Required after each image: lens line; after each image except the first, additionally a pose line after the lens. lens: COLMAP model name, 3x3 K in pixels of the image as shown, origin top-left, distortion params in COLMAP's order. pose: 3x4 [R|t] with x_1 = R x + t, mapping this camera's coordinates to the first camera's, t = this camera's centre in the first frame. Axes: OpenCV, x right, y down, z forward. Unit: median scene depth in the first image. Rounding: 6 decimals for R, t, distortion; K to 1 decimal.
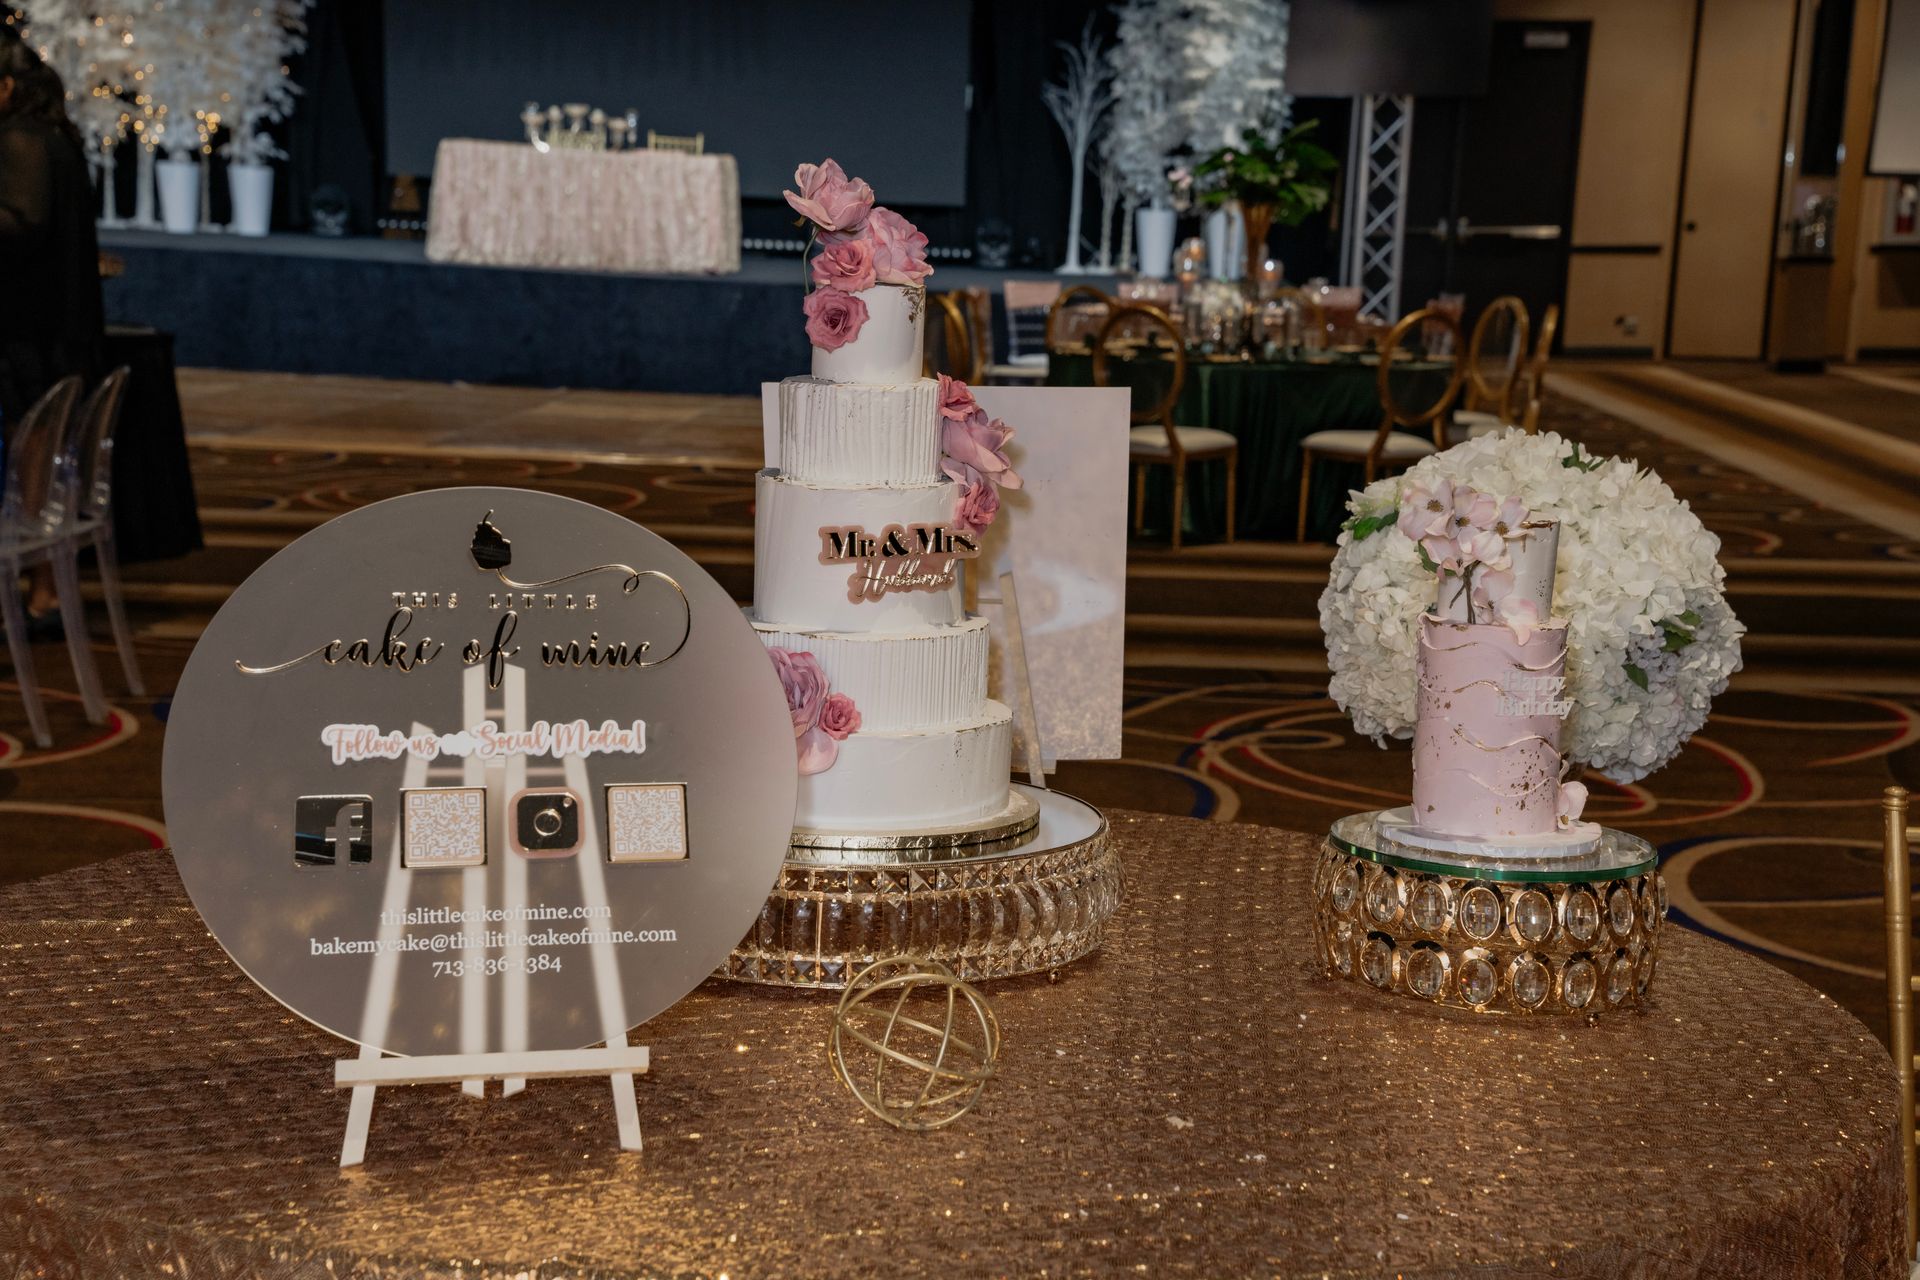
lens RADIAL K [[2461.6, 0, 960.0], [0, 2461.6, 640.0], [0, 0, 1]] dist [0.328598, -0.054078]
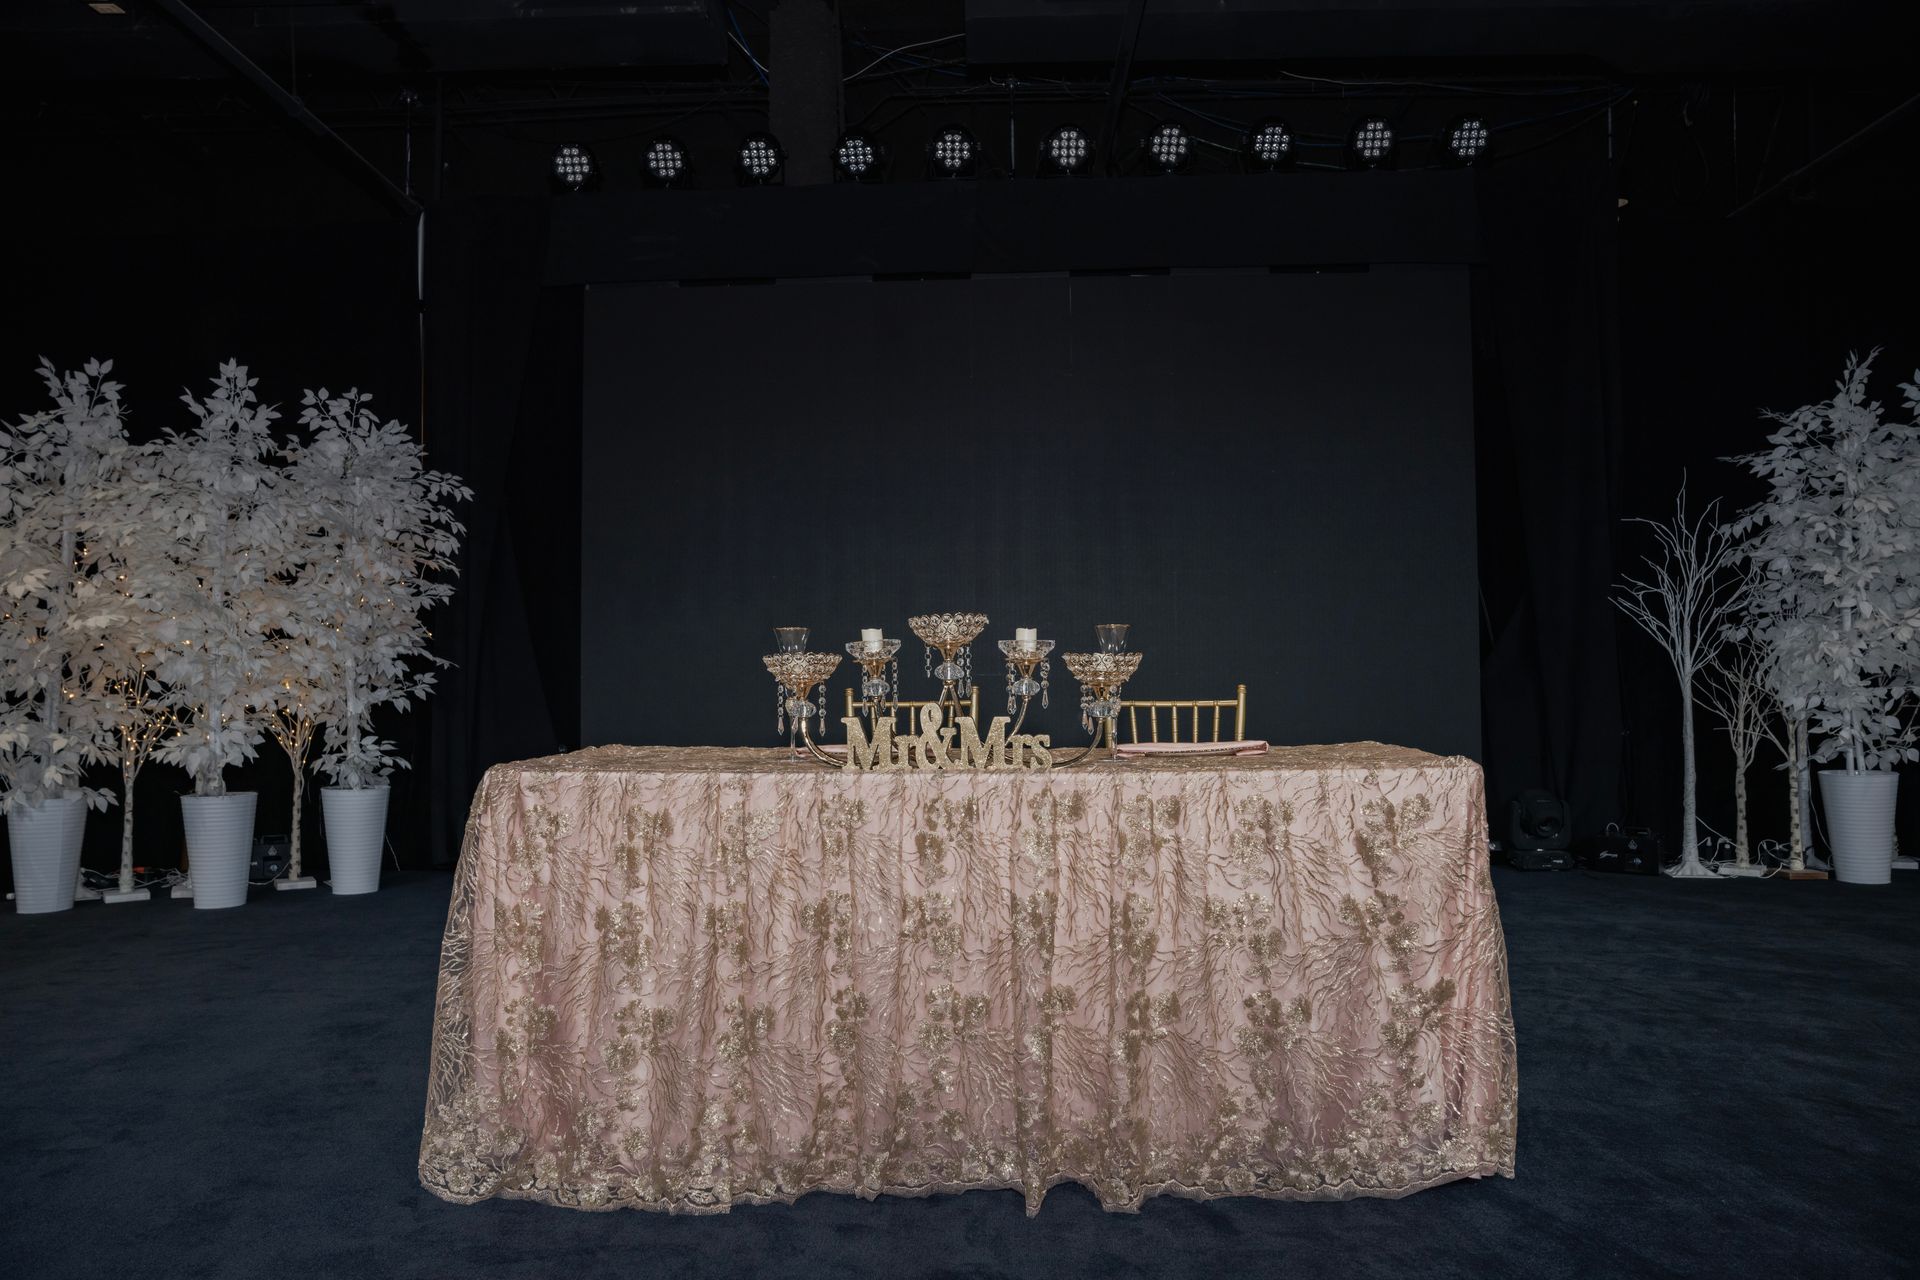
lens RADIAL K [[1592.1, 0, 999.6], [0, 1592.1, 620.7], [0, 0, 1]] dist [0.112844, -0.078230]
pose [[0.997909, -0.049240, -0.041874, -0.105674], [0.038093, 0.971384, -0.234442, -0.127866], [0.052220, 0.232356, 0.971228, 0.624980]]
